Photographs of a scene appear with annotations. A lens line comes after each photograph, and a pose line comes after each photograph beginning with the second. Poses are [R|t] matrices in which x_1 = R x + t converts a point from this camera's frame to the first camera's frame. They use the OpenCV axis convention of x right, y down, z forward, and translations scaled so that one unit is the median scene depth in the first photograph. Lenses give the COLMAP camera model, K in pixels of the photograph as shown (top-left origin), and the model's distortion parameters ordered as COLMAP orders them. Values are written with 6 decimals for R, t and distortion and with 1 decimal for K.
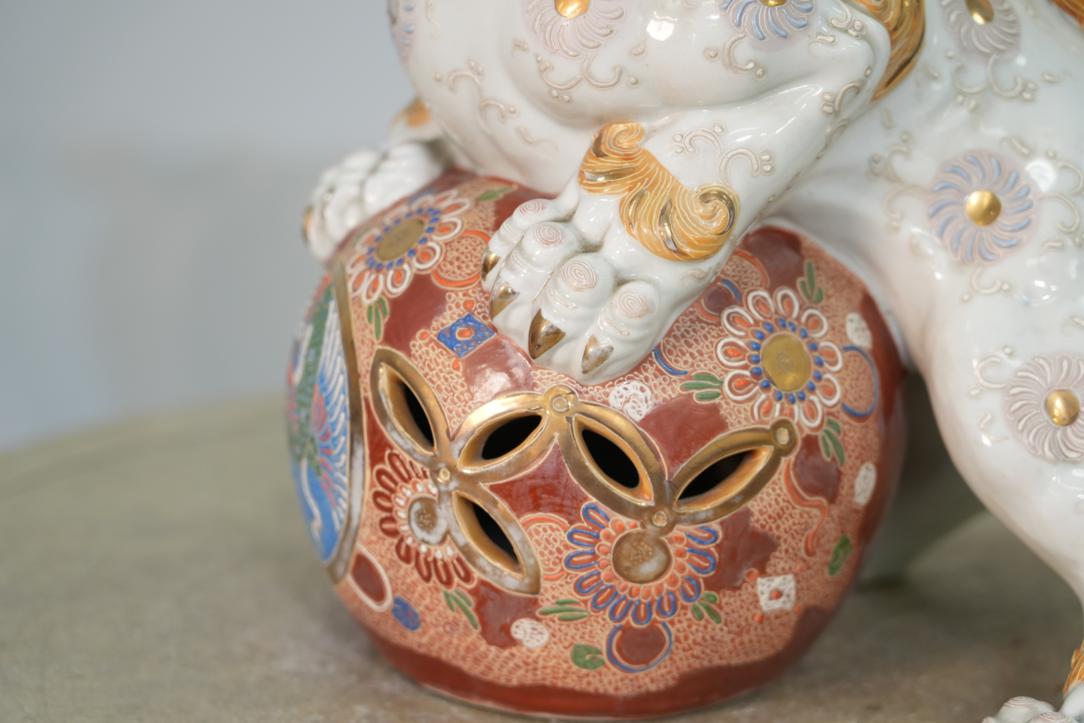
lens RADIAL K [[3280.7, 0, 548.7], [0, 3280.7, 360.3], [0, 0, 1]] dist [-0.011668, 0.000000]
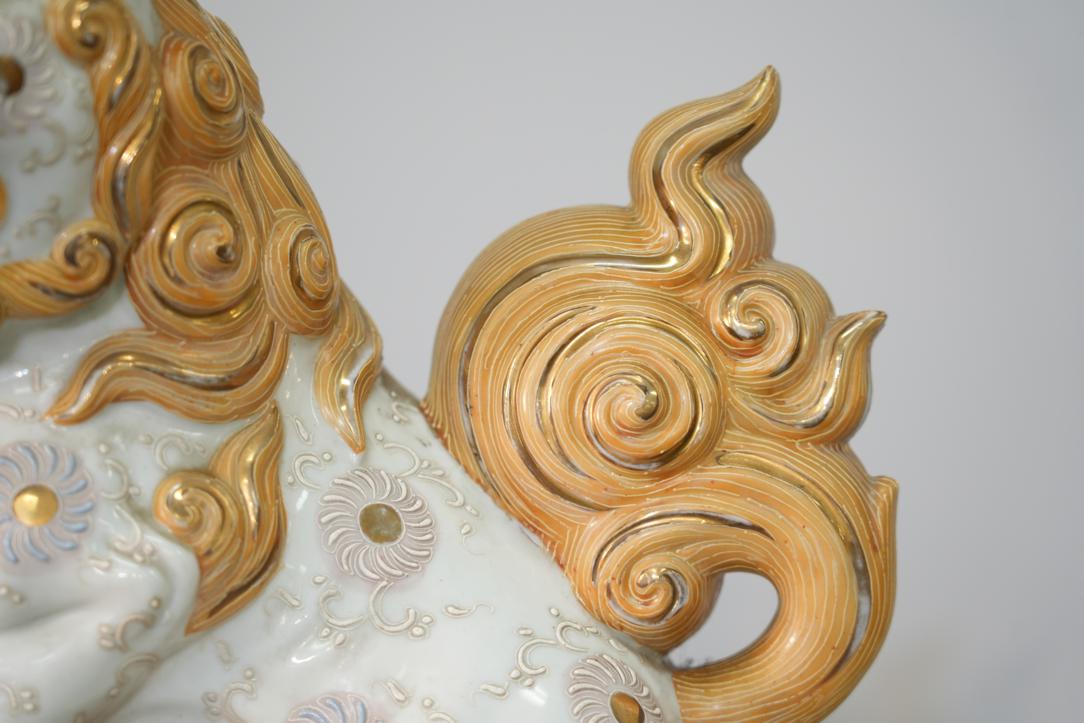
lens RADIAL K [[3280.7, 0, 545.2], [0, 3280.7, 361.4], [0, 0, 1]] dist [-0.011668, 0.000000]
pose [[0.950310, 0.040763, -0.308624, 0.451890], [-0.066273, 0.995155, -0.072629, -0.093249], [0.304168, 0.089473, 0.948407, 0.194380]]
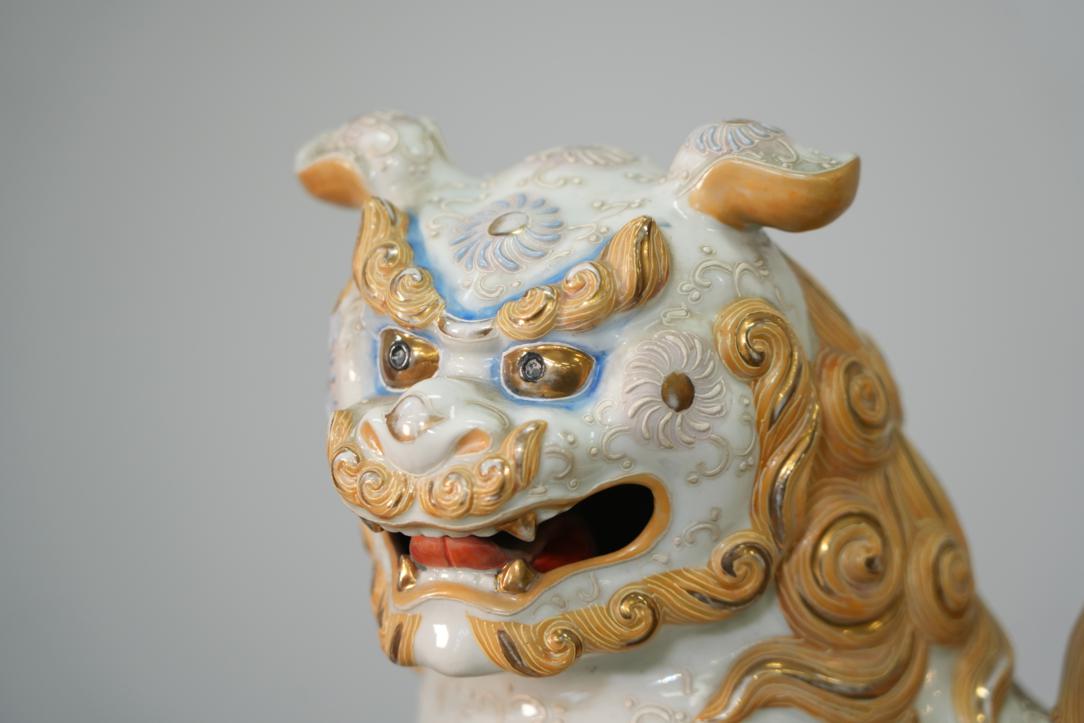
lens RADIAL K [[3280.7, 0, 540.3], [0, 3280.7, 364.0], [0, 0, 1]] dist [-0.011668, 0.000000]
pose [[0.894793, 0.035295, -0.445085, 0.413994], [-0.105935, 0.985188, -0.134845, -0.103628], [0.433733, 0.167809, 0.885277, 0.157122]]
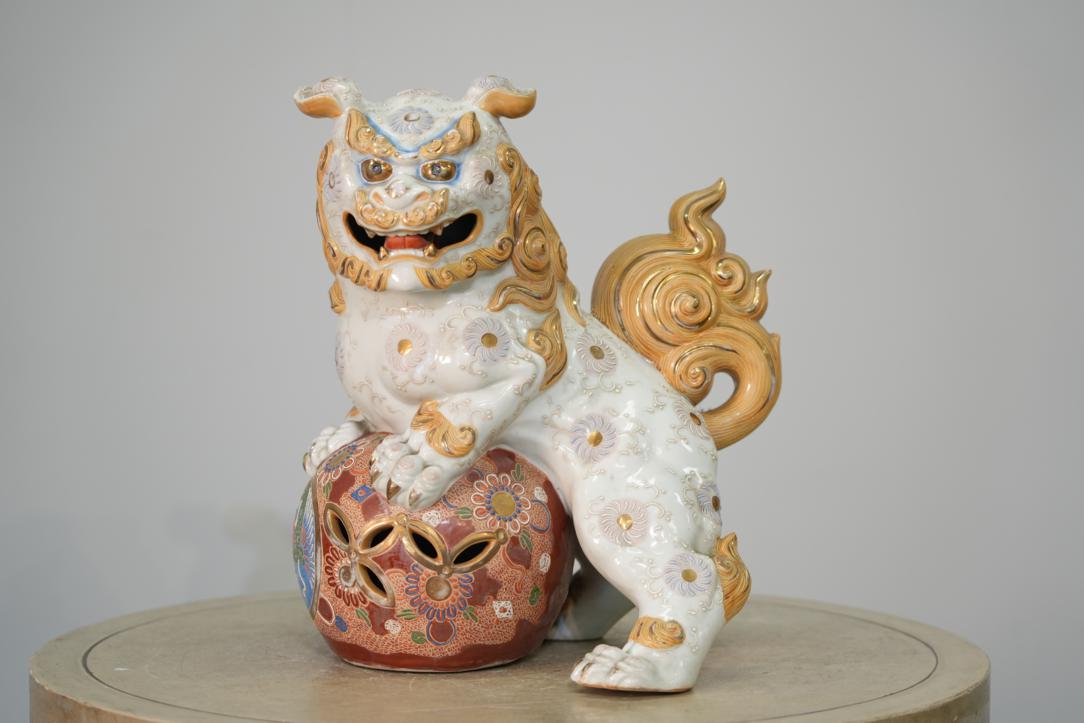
lens RADIAL K [[3280.7, 0, 539.1], [0, 3280.7, 359.1], [0, 0, 1]] dist [-0.011668, 0.000000]
pose [[0.996836, -0.021530, -0.076509, 0.271892], [0.007819, 0.984506, -0.175178, 0.298608], [0.079095, 0.174026, 0.981559, -1.243596]]
